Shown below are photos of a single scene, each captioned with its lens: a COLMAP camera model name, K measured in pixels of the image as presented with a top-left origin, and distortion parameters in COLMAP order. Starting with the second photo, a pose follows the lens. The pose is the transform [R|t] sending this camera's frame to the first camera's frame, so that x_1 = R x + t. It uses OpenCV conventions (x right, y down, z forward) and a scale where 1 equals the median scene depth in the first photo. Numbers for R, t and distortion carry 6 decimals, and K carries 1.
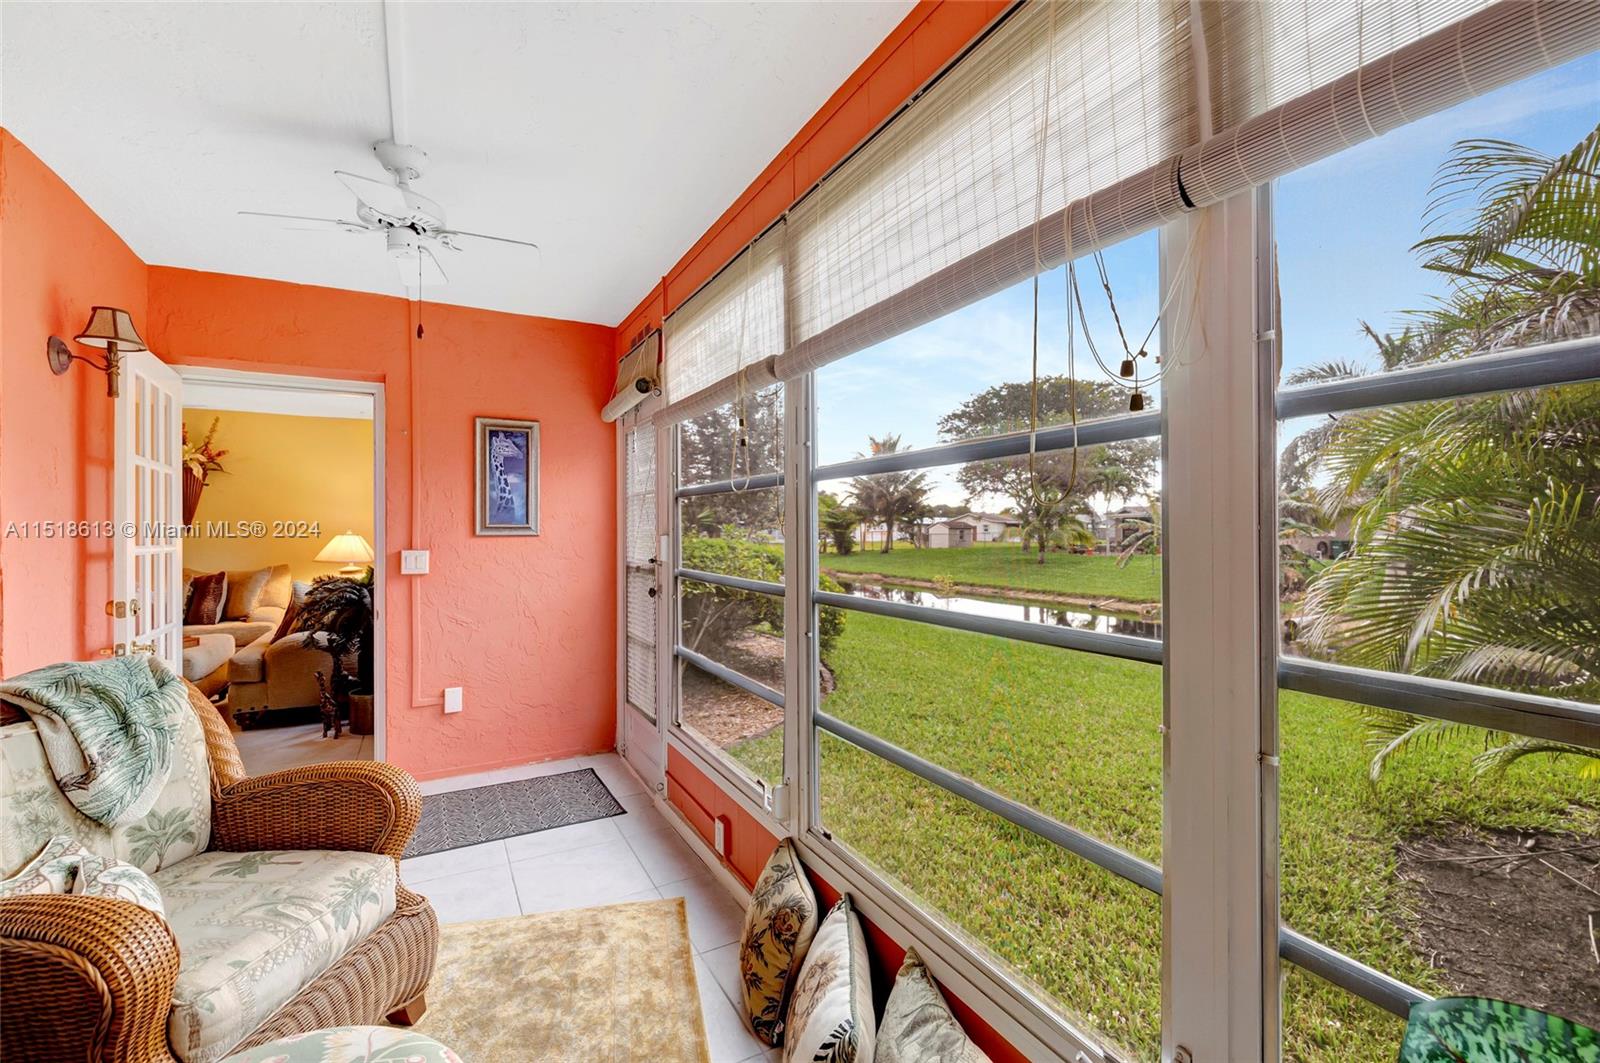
lens RADIAL K [[674.8, 0, 798.0], [0, 674.8, 533.9], [0, 0, 1]] dist [0.000553, 0.000023]
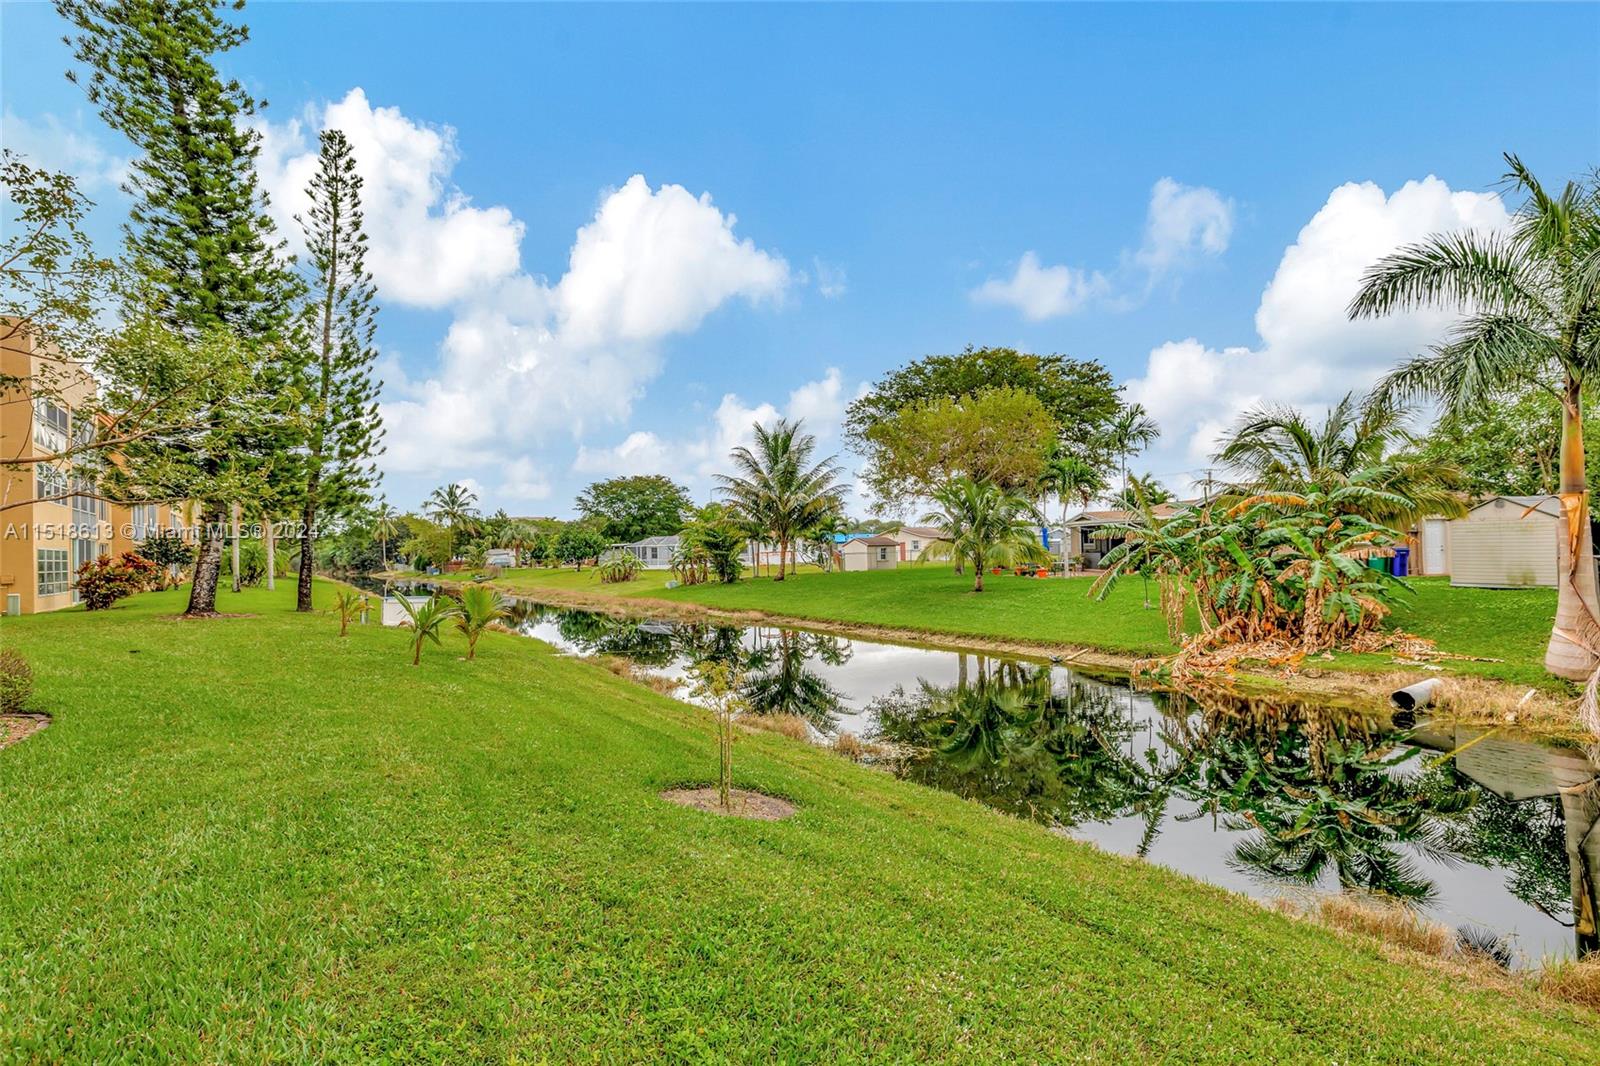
lens RADIAL K [[736.3, 0, 800.0], [0, 736.3, 533.0], [0, 0, 1]] dist [0.002774, 0.000272]
pose [[0.994721, -0.020822, 0.100484, 0.077068], [0.023852, 0.999293, -0.029051, 0.000129], [-0.099808, 0.031294, 0.994514, 0.196071]]
